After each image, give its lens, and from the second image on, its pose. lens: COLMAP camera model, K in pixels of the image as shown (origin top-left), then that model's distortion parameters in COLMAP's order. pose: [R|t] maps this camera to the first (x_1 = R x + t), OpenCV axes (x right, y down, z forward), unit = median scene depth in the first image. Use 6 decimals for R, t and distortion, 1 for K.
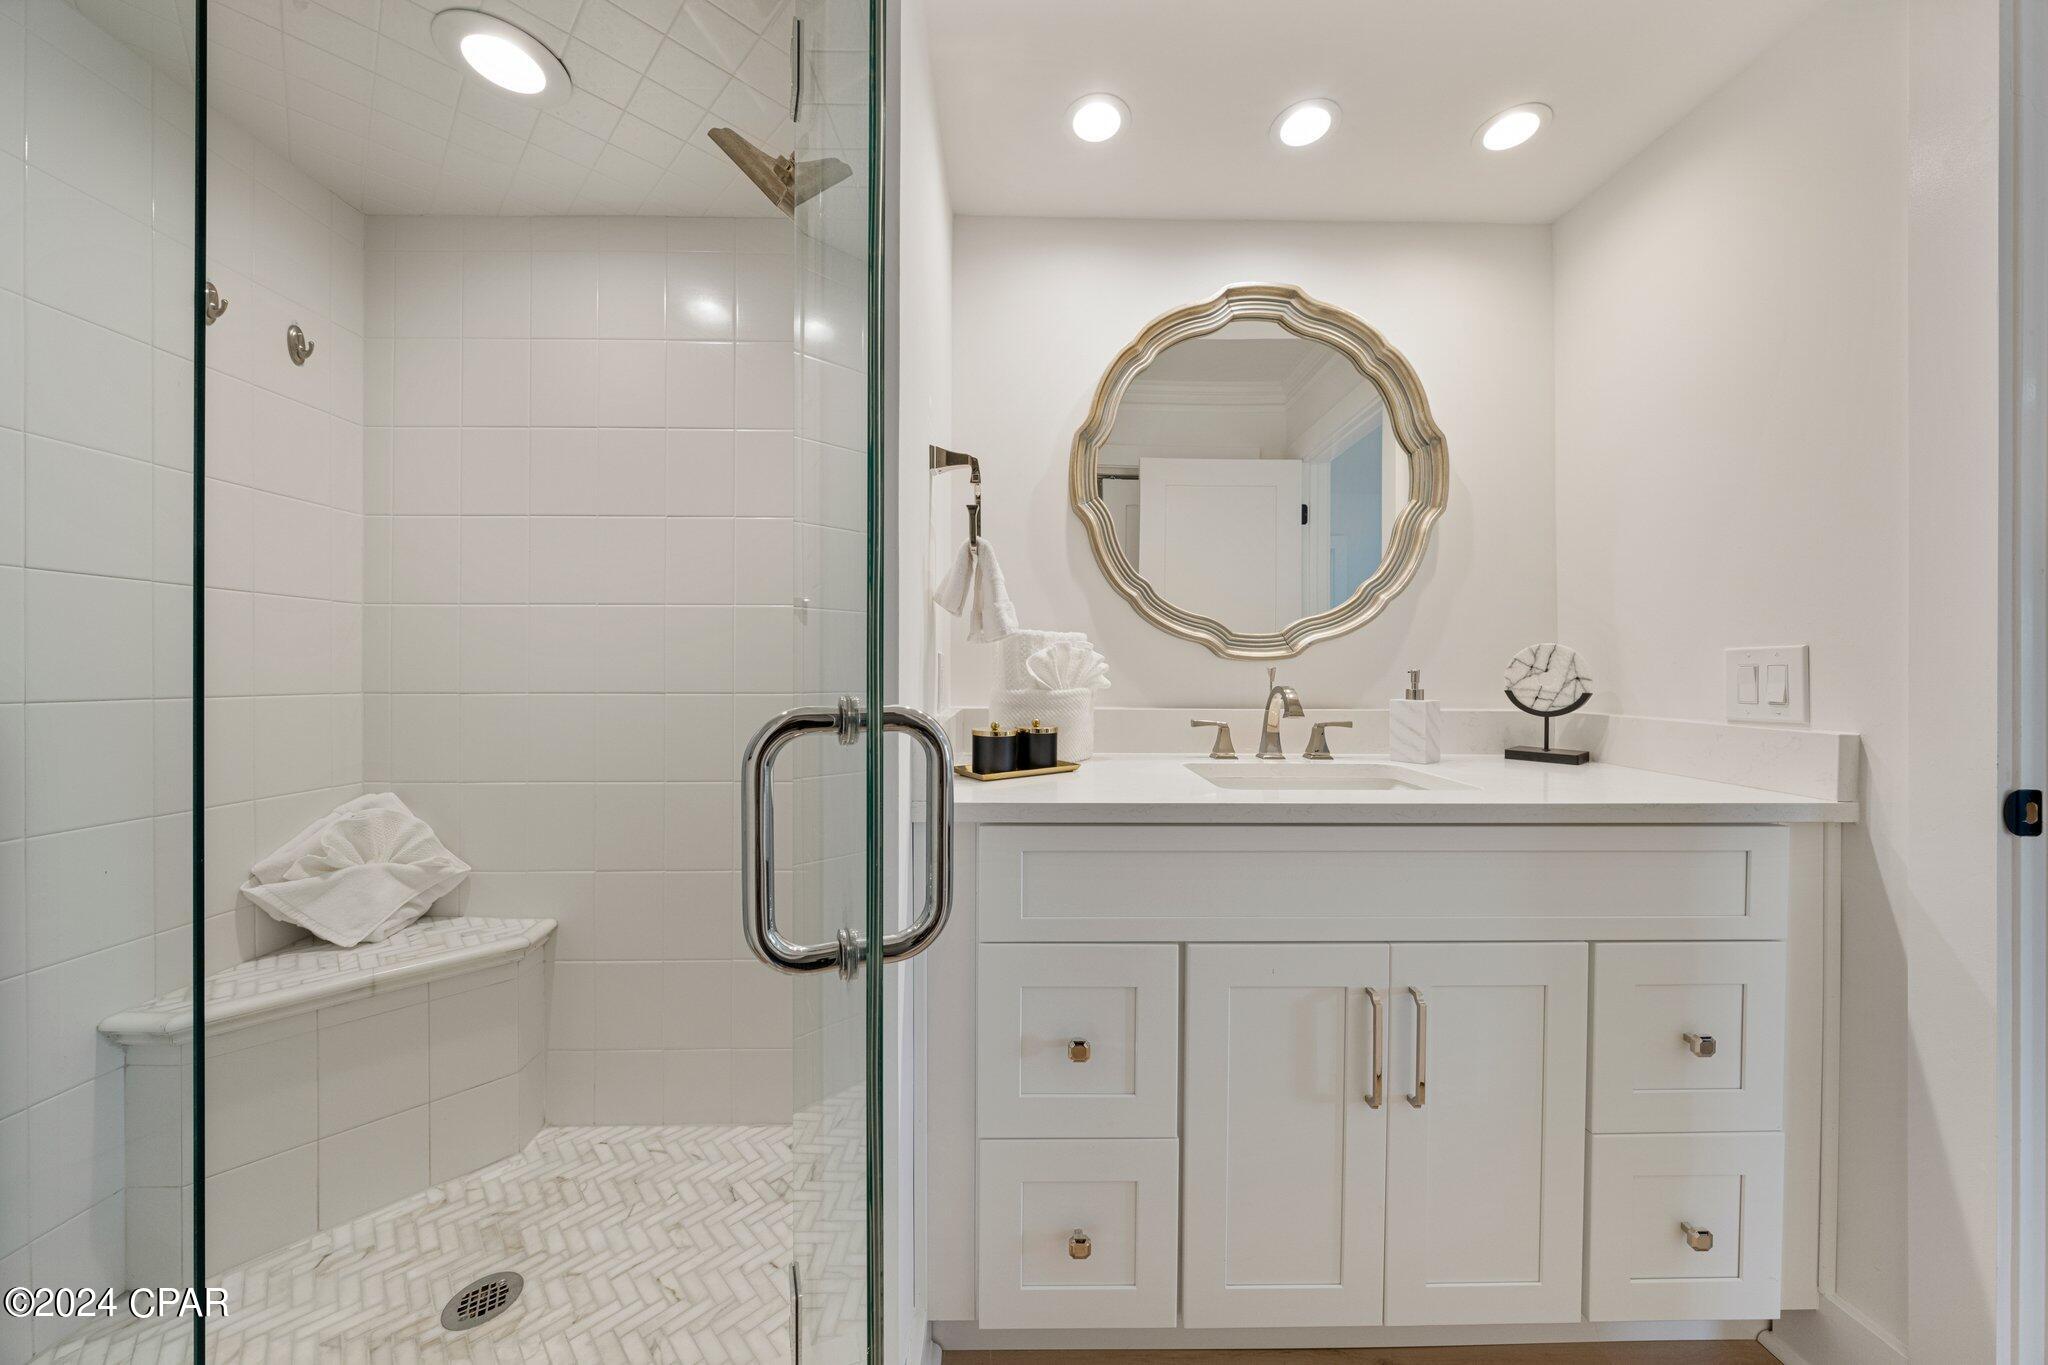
lens RADIAL K [[664.2, 0, 1024.6], [0, 664.2, 696.0], [0, 0, 1]] dist [-0.005896, -0.000011]
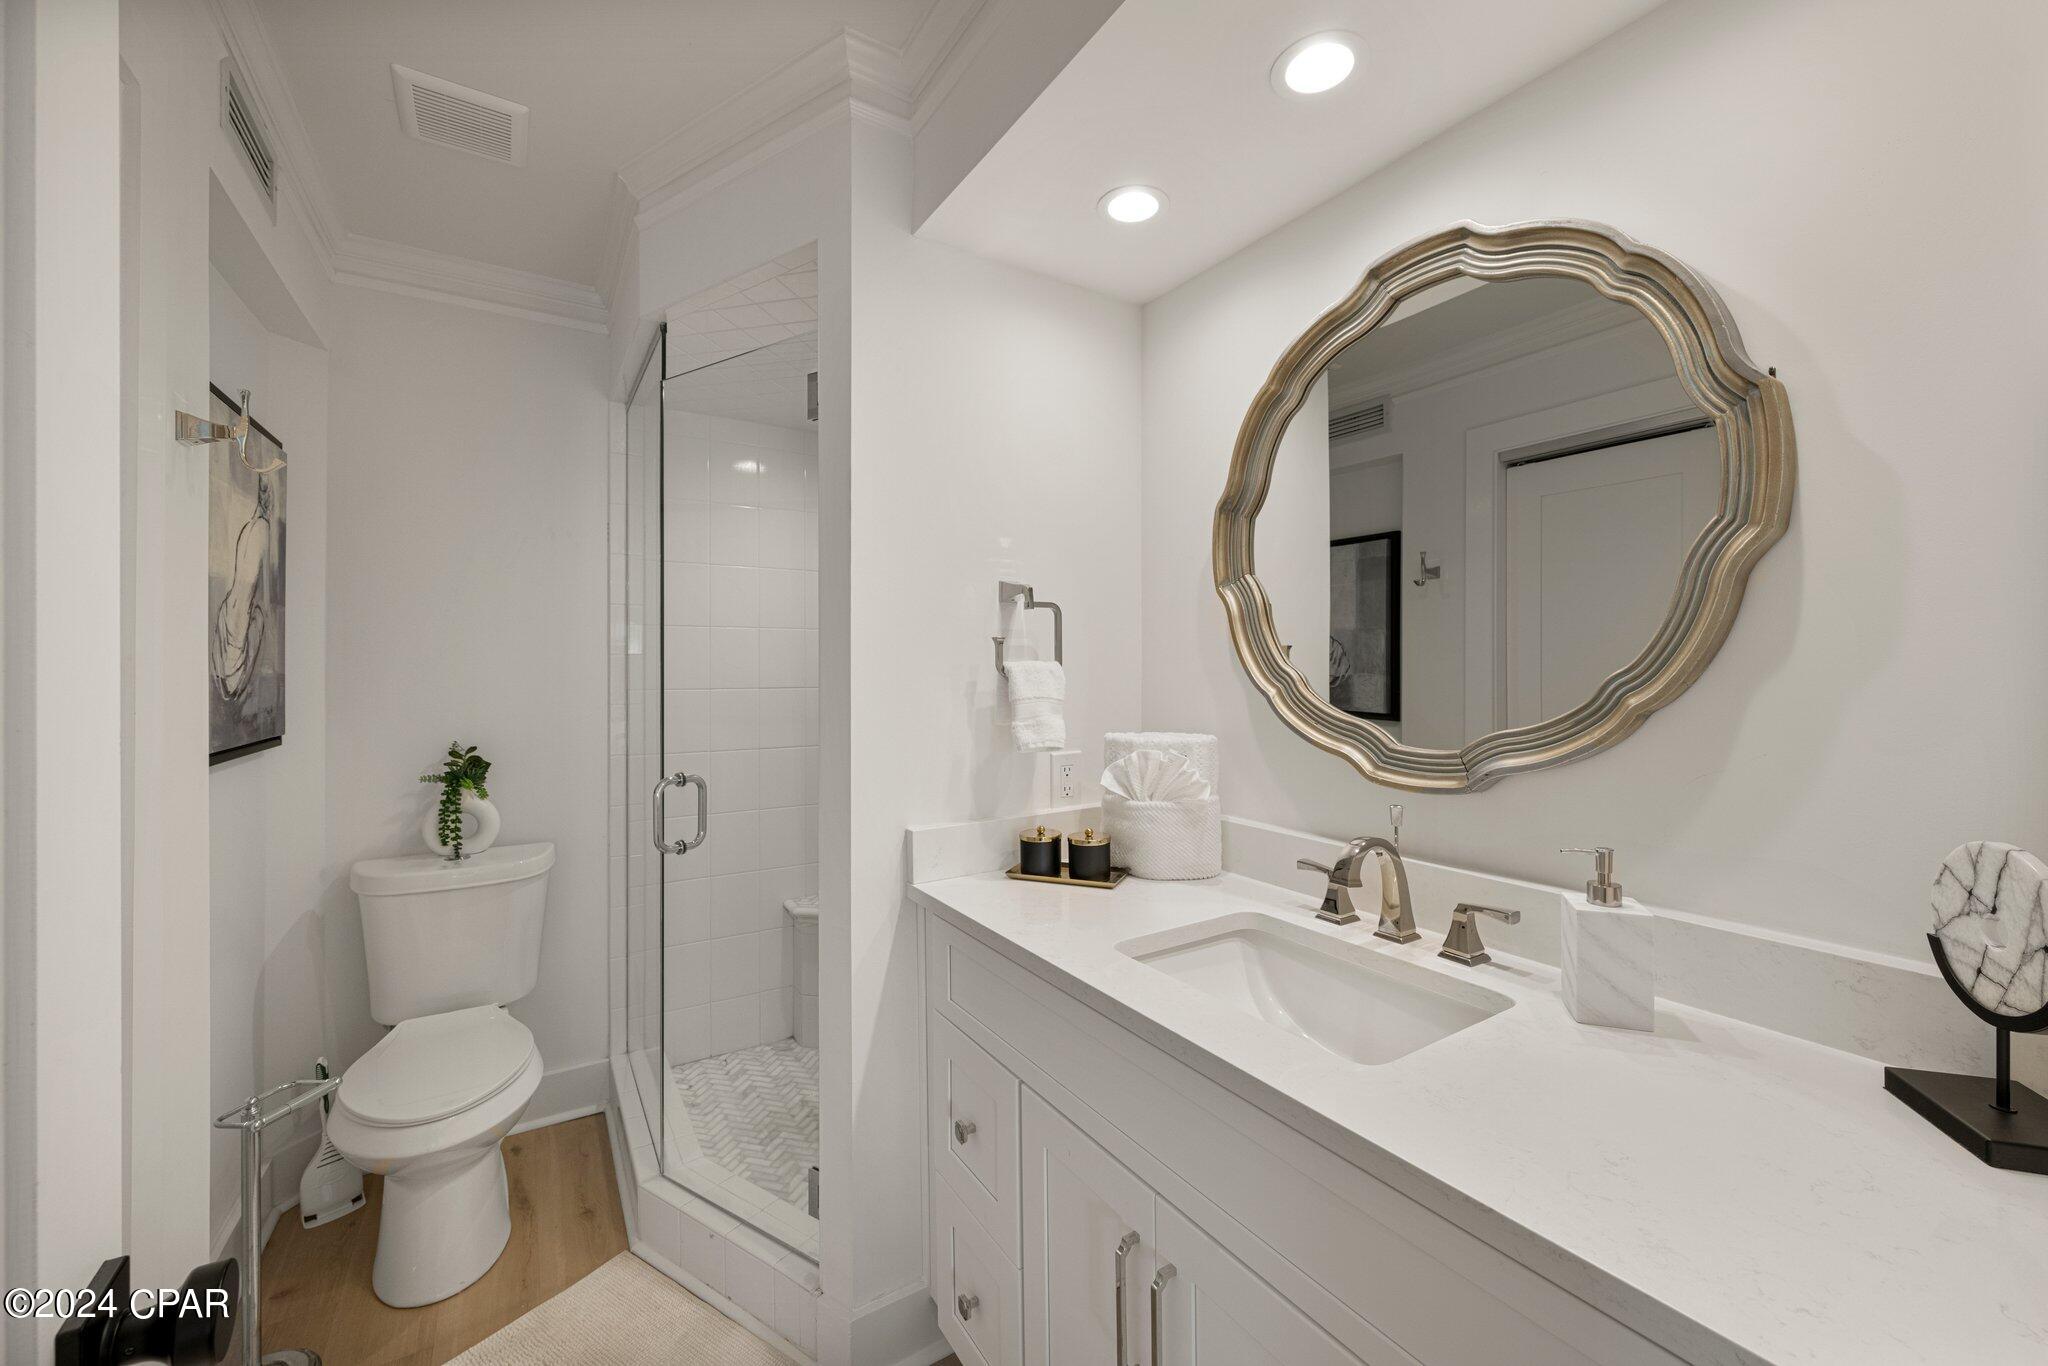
lens RADIAL K [[791.3, 0, 1024.0], [0, 791.3, 683.0], [0, 0, 1]] dist [-0.000160, 0.000007]
pose [[0.527360, 0.008210, -0.849602, 0.875604], [-0.014582, 0.999893, 0.000611, -0.166866], [0.849517, 0.012067, 0.527423, 0.239557]]
